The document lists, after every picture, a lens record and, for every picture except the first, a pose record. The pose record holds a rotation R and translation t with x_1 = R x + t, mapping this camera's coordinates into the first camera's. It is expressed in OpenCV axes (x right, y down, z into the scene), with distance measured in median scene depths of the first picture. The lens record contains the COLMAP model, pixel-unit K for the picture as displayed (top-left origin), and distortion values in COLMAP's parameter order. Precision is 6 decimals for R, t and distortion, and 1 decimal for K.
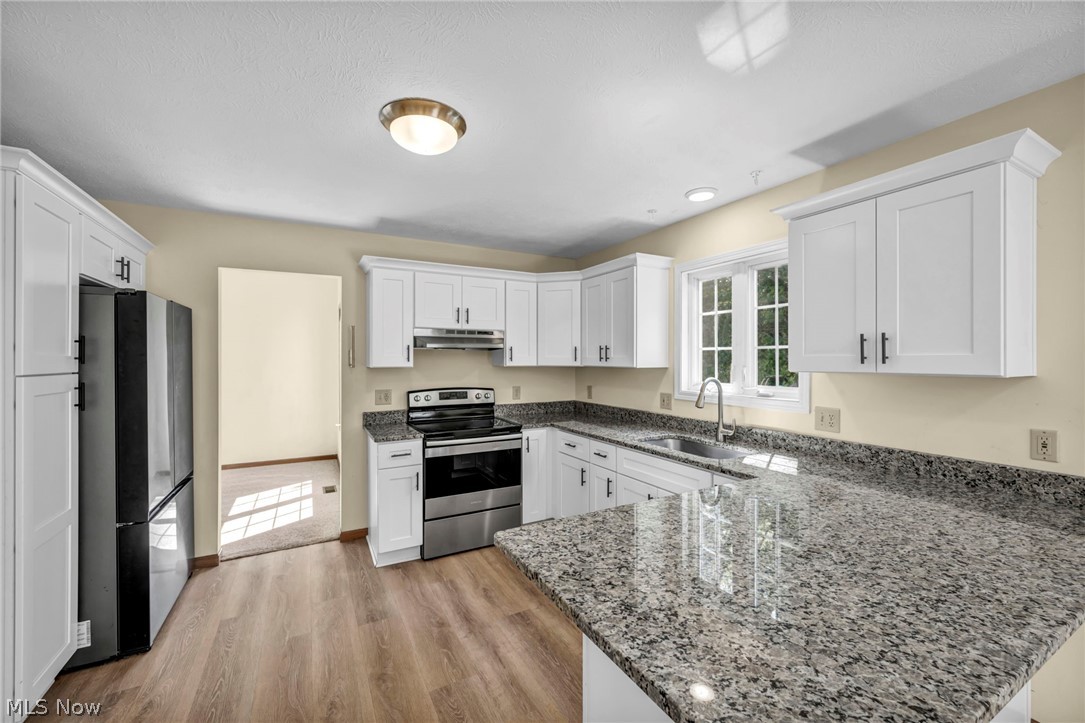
lens RADIAL K [[436.3, 0, 548.1], [0, 436.3, 359.3], [0, 0, 1]] dist [-0.001490, -0.000336]
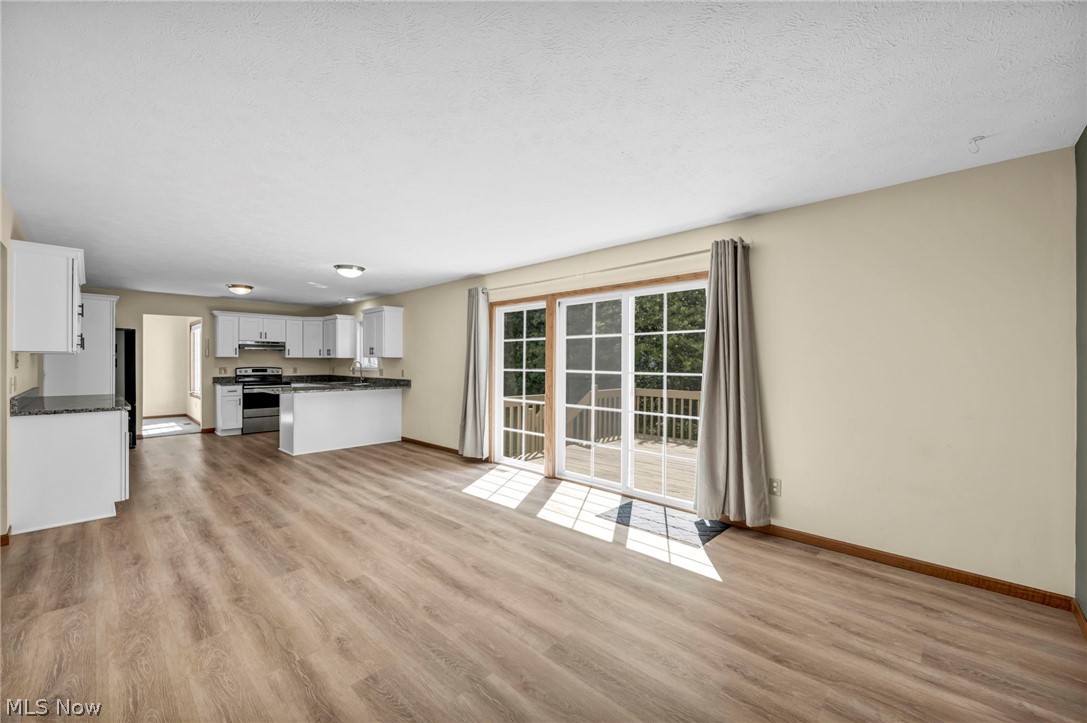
lens RADIAL K [[437.1, 0, 549.6], [0, 437.1, 364.6], [0, 0, 1]] dist [-0.001490, -0.000336]
pose [[0.952307, 0.002909, 0.305126, 0.566724], [-0.004145, 0.999986, 0.003404, 0.042636], [-0.305112, -0.004507, 0.952306, -1.744229]]
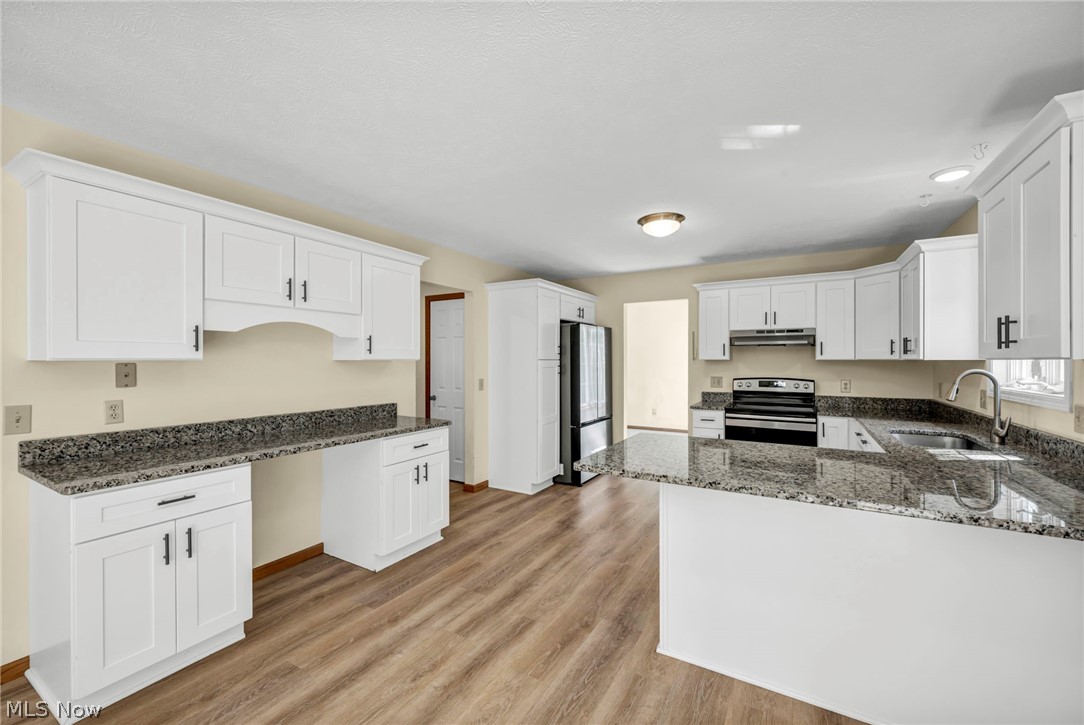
lens RADIAL K [[435.9, 0, 544.0], [0, 435.9, 363.0], [0, 0, 1]] dist [-0.001490, -0.000336]
pose [[0.512004, 0.005429, -0.858966, 0.547491], [-0.001995, 0.999985, 0.005131, 0.021267], [0.858981, -0.000914, 0.512007, -0.179629]]
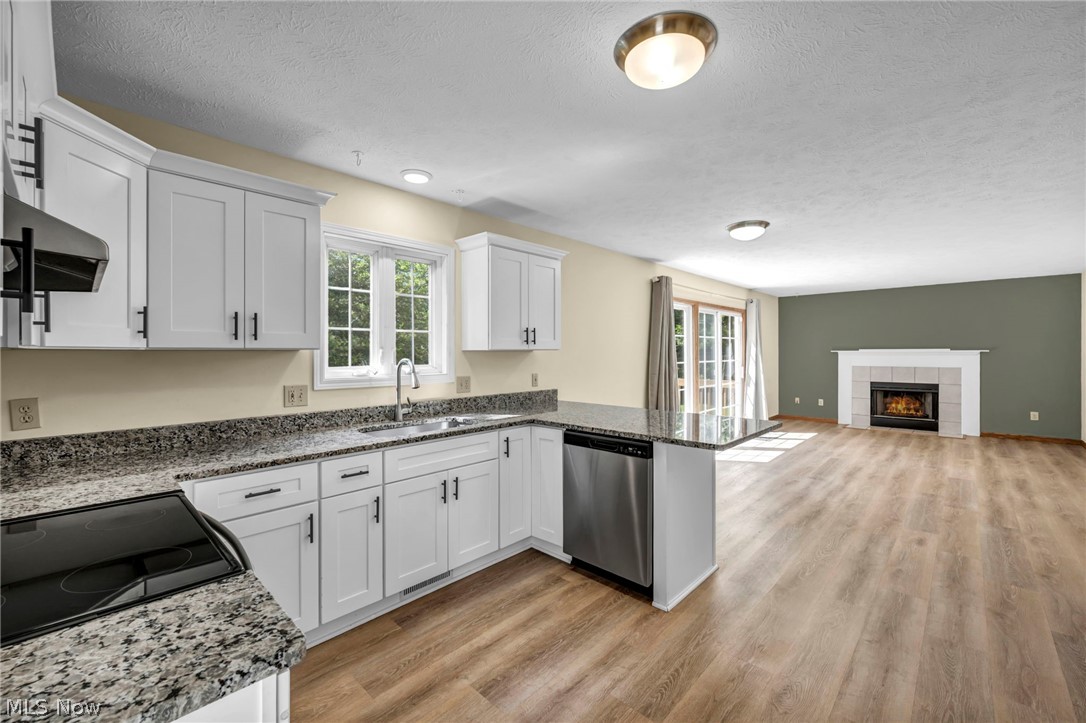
lens RADIAL K [[436.7, 0, 547.3], [0, 436.7, 356.2], [0, 0, 1]] dist [-0.001490, -0.000336]
pose [[-0.304311, -0.004054, 0.952564, -0.549283], [0.006668, 0.999957, 0.006386, 0.025632], [-0.952549, 0.008295, -0.304271, 0.796829]]
